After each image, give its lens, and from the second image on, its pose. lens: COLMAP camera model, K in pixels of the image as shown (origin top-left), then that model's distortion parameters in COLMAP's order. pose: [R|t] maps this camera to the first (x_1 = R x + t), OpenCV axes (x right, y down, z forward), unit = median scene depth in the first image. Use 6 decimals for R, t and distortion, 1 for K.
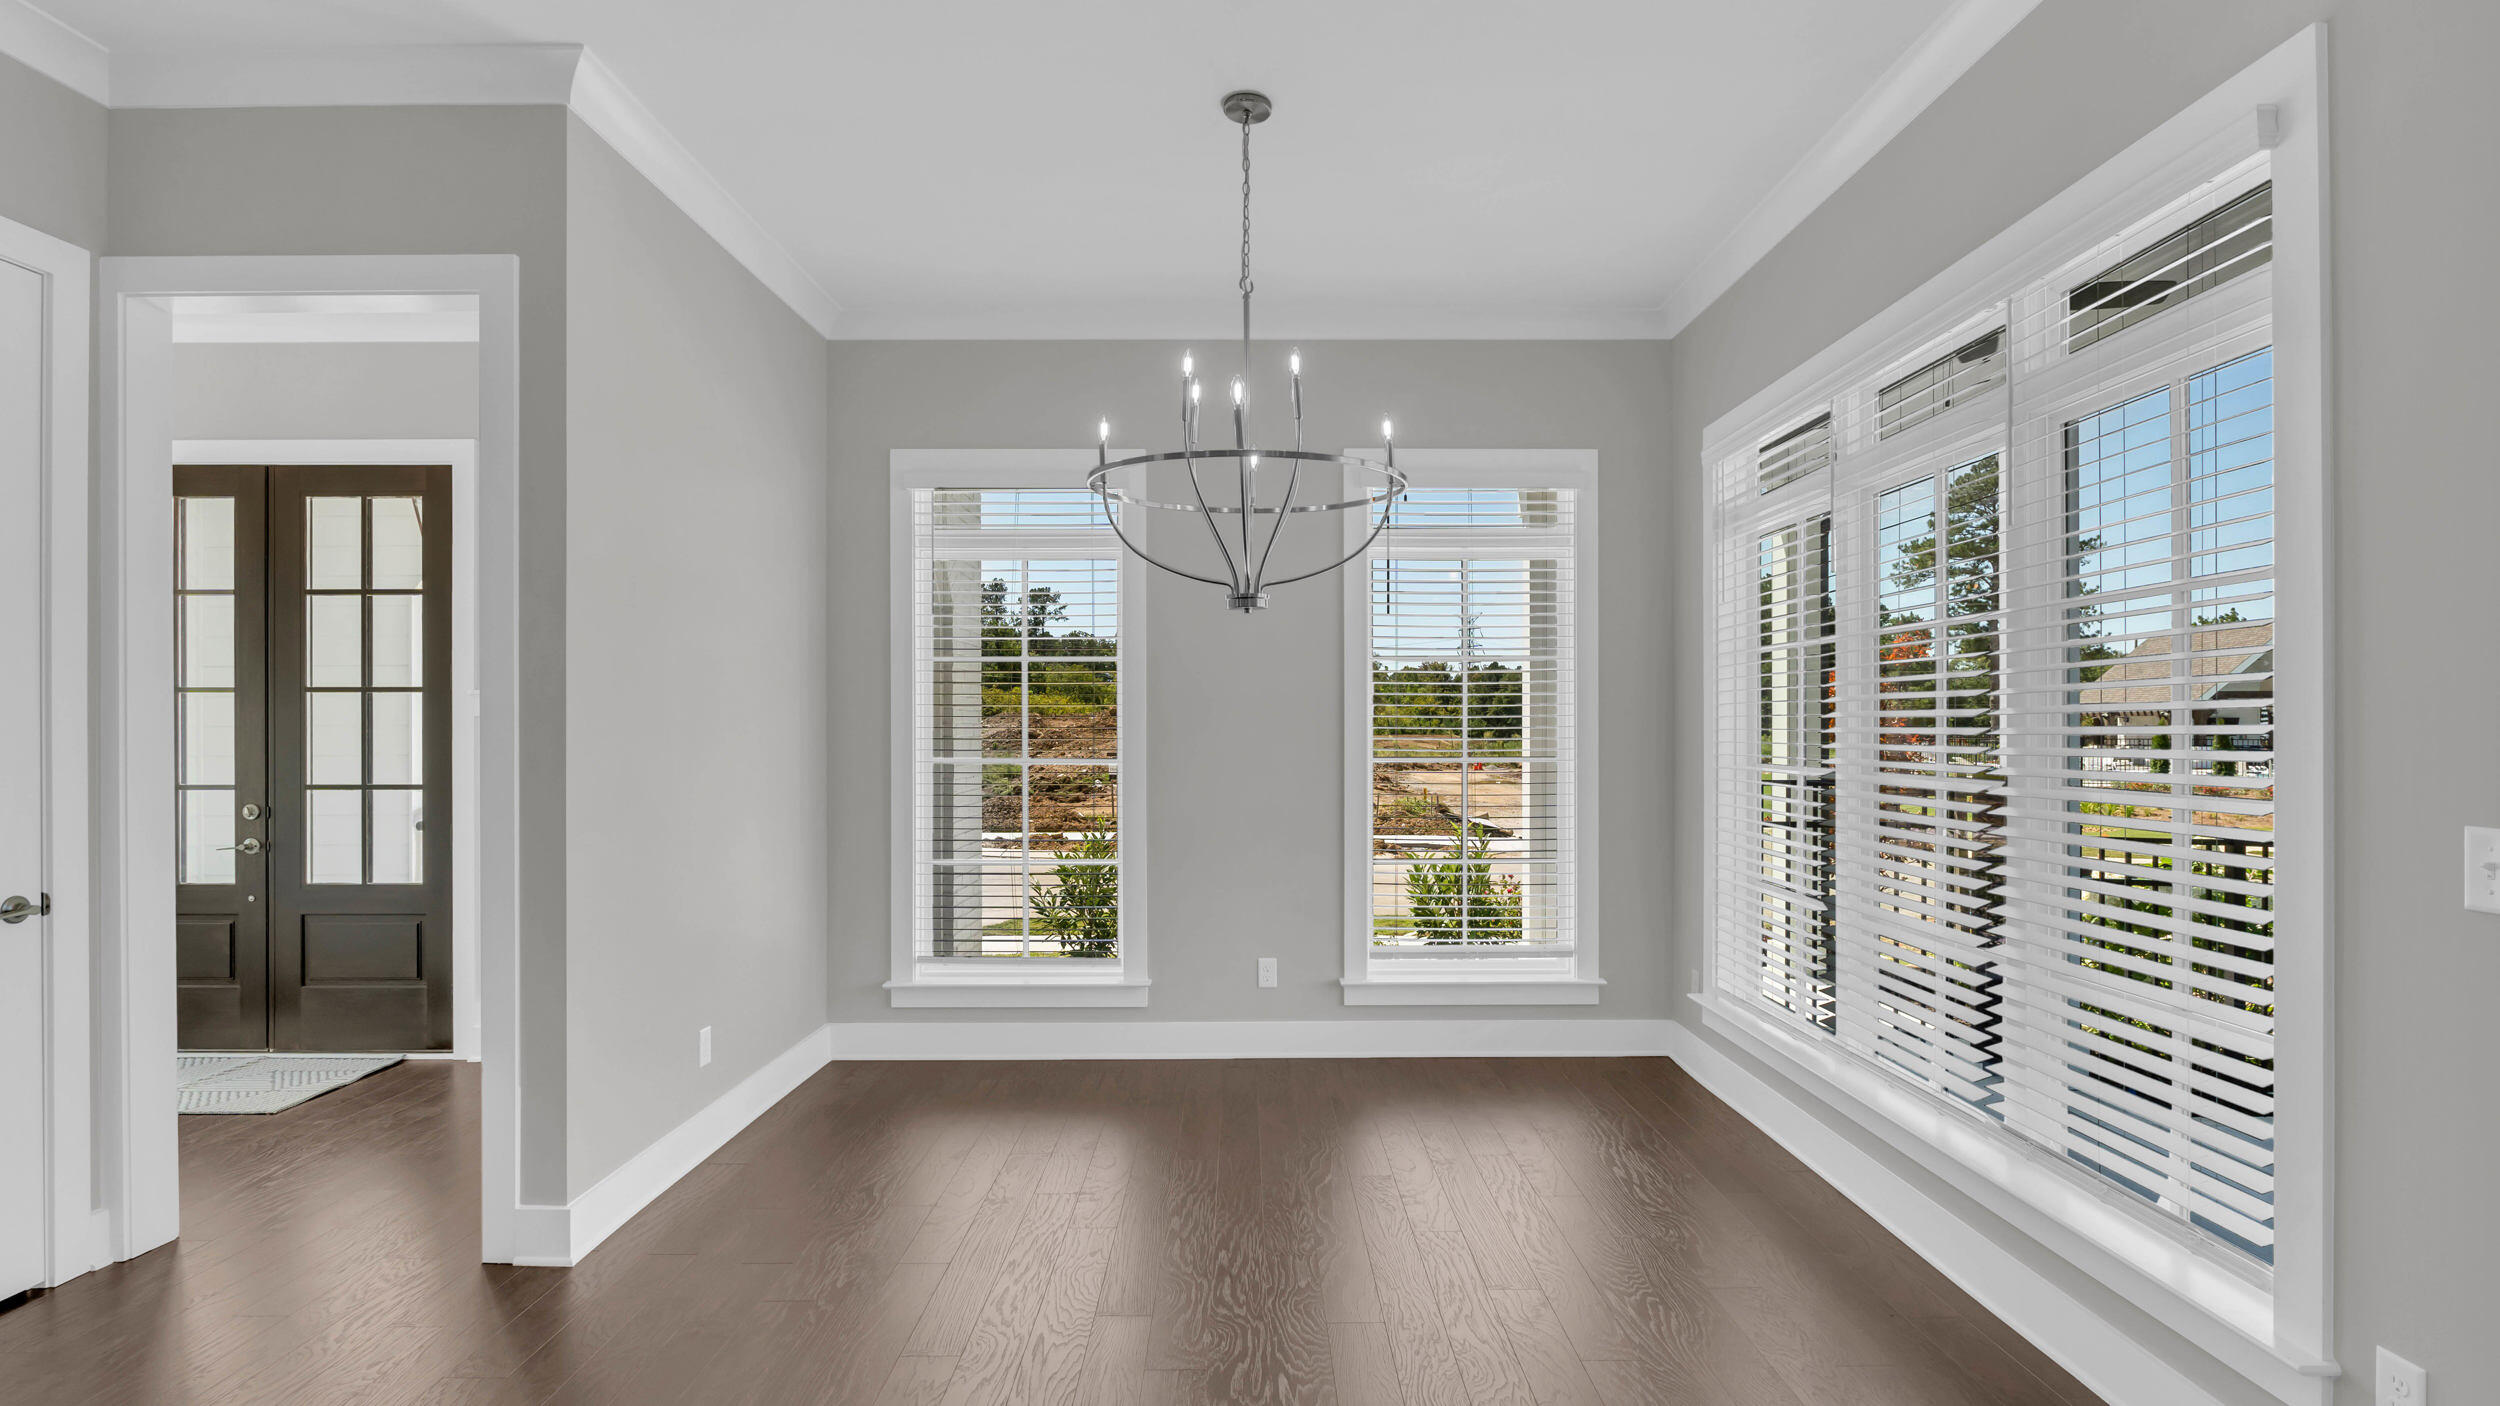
lens RADIAL K [[1152.0, 0, 1256.1], [0, 1152.0, 702.2], [0, 0, 1]] dist [0.001512, -0.000155]
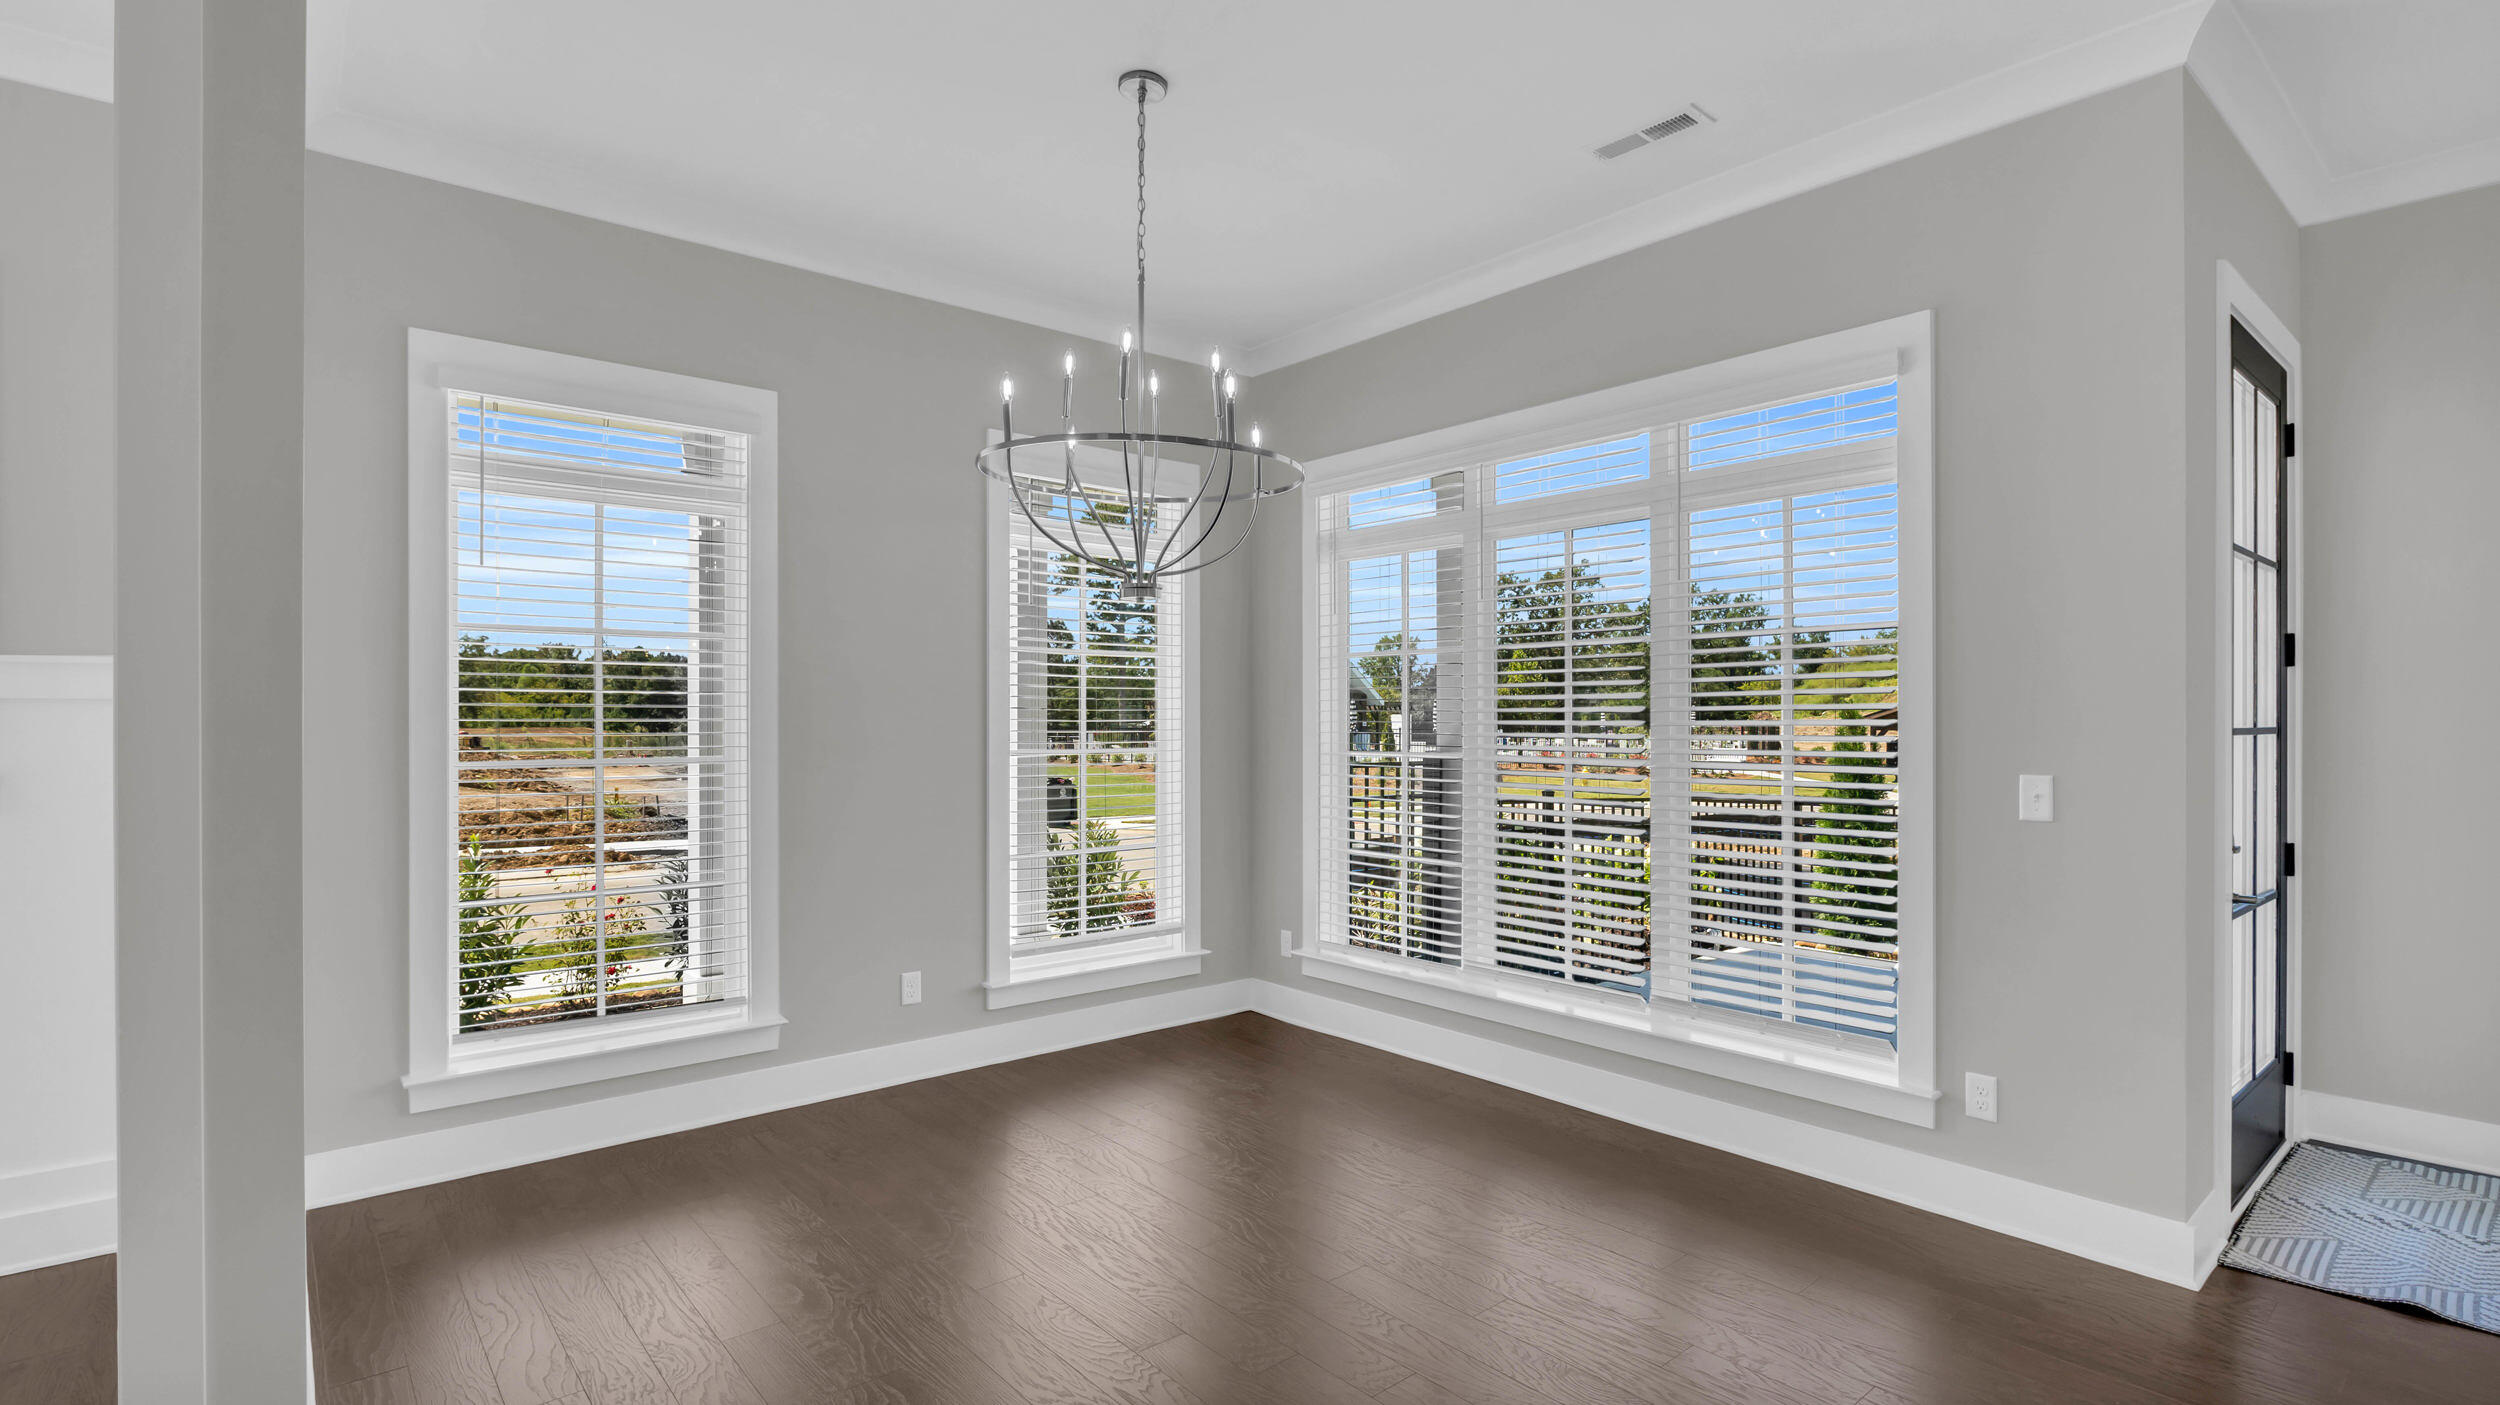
lens RADIAL K [[1224.6, 0, 1254.0], [0, 1224.6, 714.4], [0, 0, 1]] dist [0.000691, 0.000388]
pose [[0.747486, 0.007406, 0.664236, -0.425488], [-0.018830, 0.999772, 0.010044, 0.007862], [-0.664010, -0.020015, 0.747456, 0.115285]]
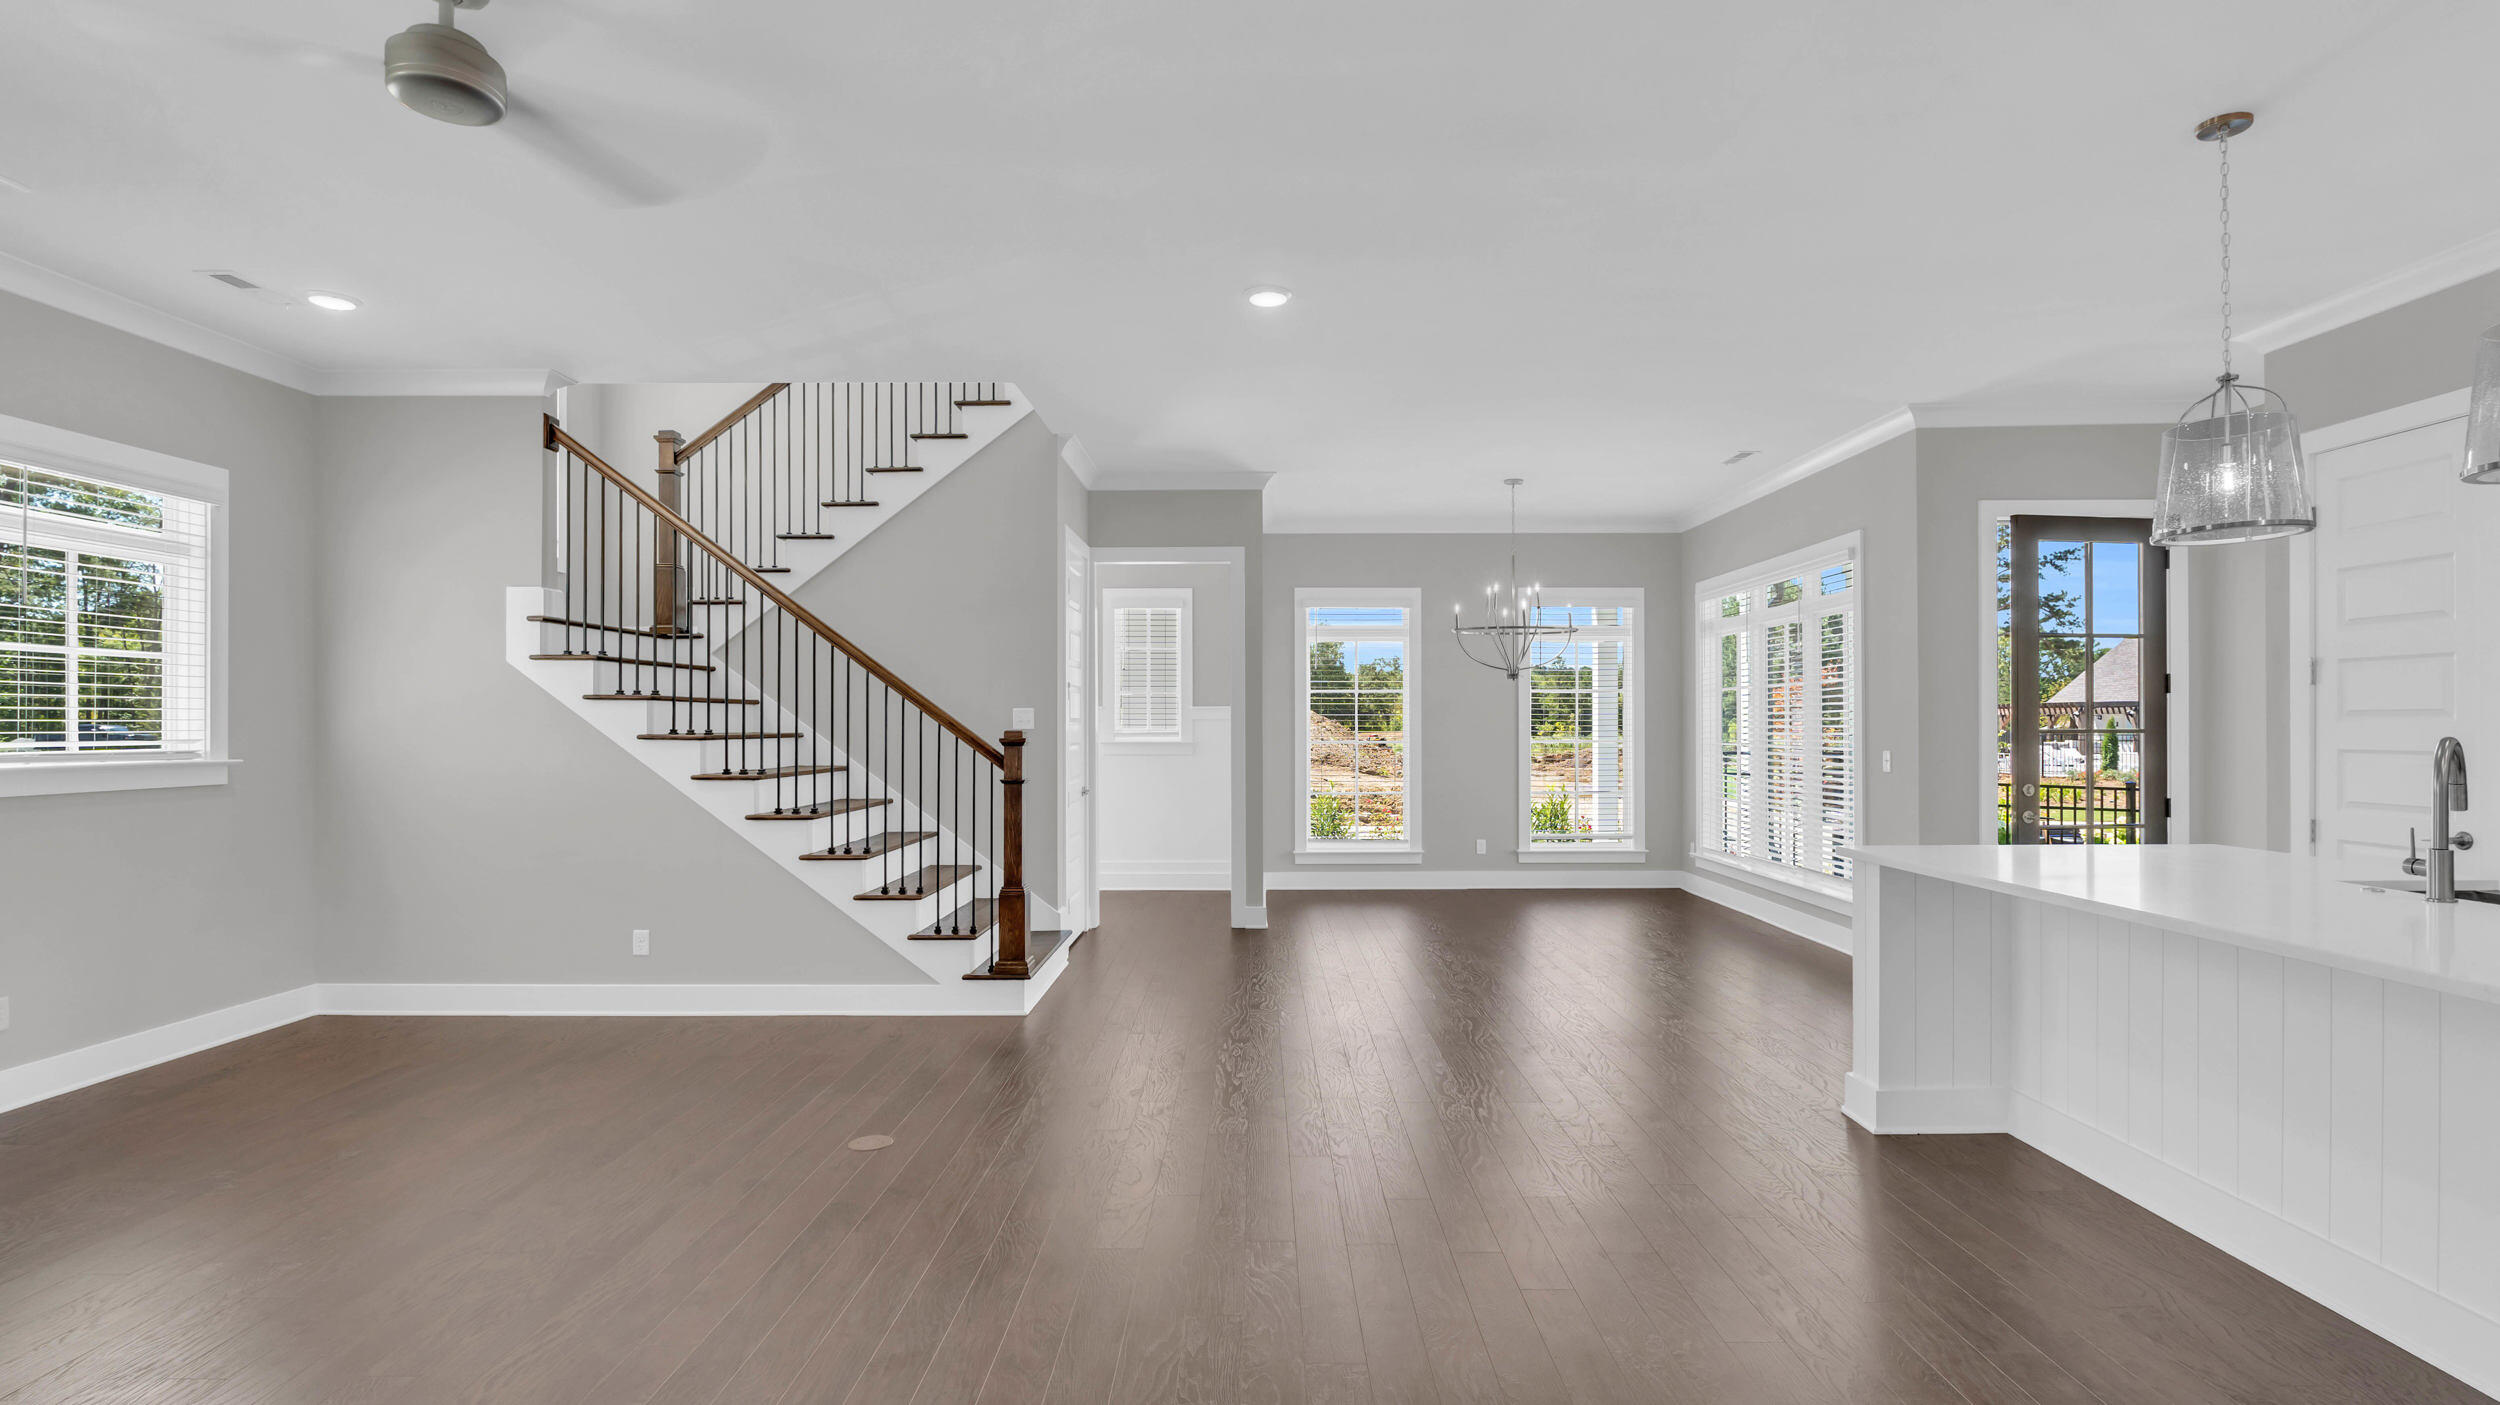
lens RADIAL K [[1224.6, 0, 1230.0], [0, 1224.6, 701.5], [0, 0, 1]] dist [0.000691, 0.000388]
pose [[0.999972, -0.002652, -0.006927, -0.411746], [0.002666, 0.999994, 0.001985, -0.025217], [0.006921, -0.002004, 0.999974, -1.142699]]
